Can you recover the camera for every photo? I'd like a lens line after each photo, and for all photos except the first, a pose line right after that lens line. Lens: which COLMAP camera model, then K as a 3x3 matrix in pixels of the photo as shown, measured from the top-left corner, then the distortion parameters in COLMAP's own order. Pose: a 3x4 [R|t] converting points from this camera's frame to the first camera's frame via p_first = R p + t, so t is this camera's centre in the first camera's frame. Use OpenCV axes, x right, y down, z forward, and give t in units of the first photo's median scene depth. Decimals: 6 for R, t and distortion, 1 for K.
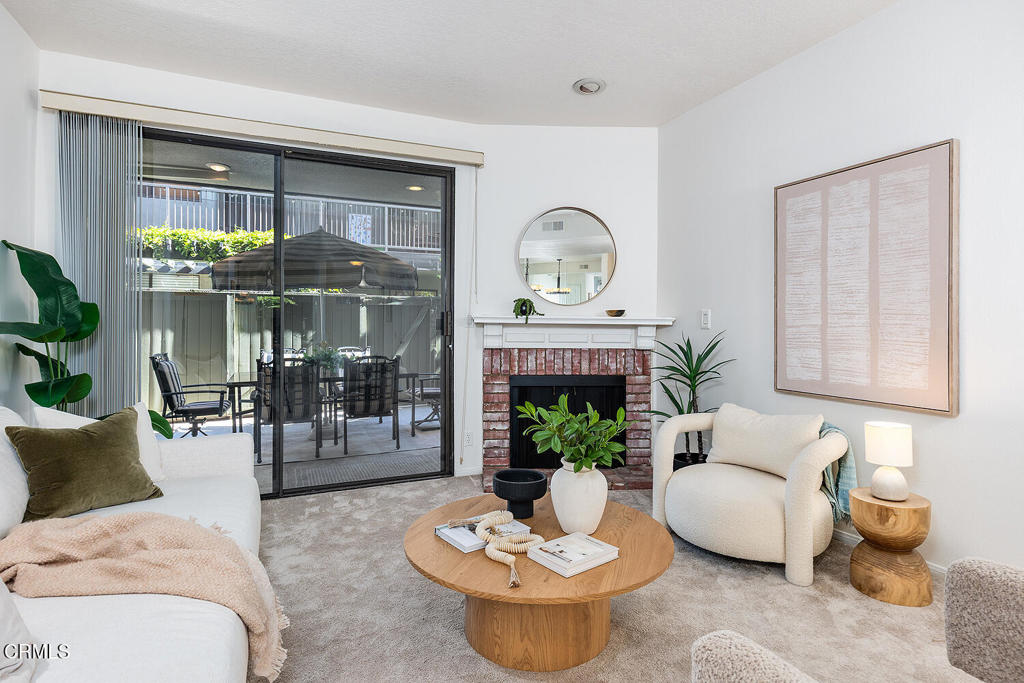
lens RADIAL K [[535.8, 0, 509.9], [0, 535.8, 325.9], [0, 0, 1]] dist [0.001627, -0.001332]
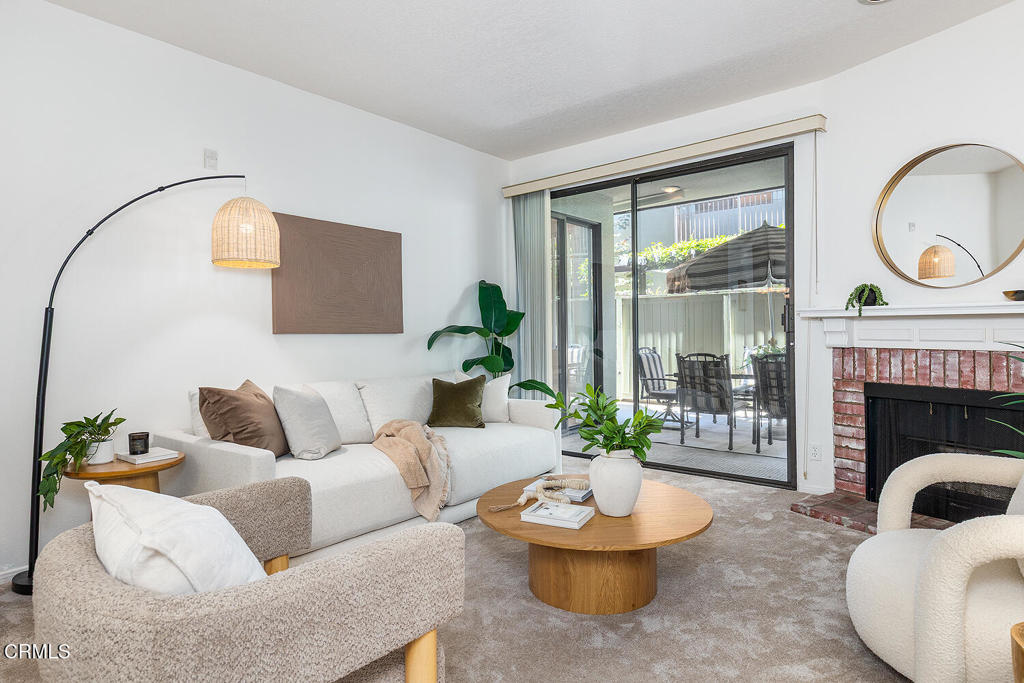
lens RADIAL K [[580.2, 0, 510.7], [0, 580.2, 337.5], [0, 0, 1]] dist [-0.000215, -0.000266]
pose [[0.429383, 0.005295, -0.903107, 0.546561], [0.016647, 0.999767, 0.013776, 0.006023], [0.902969, -0.020949, 0.429195, 0.162176]]
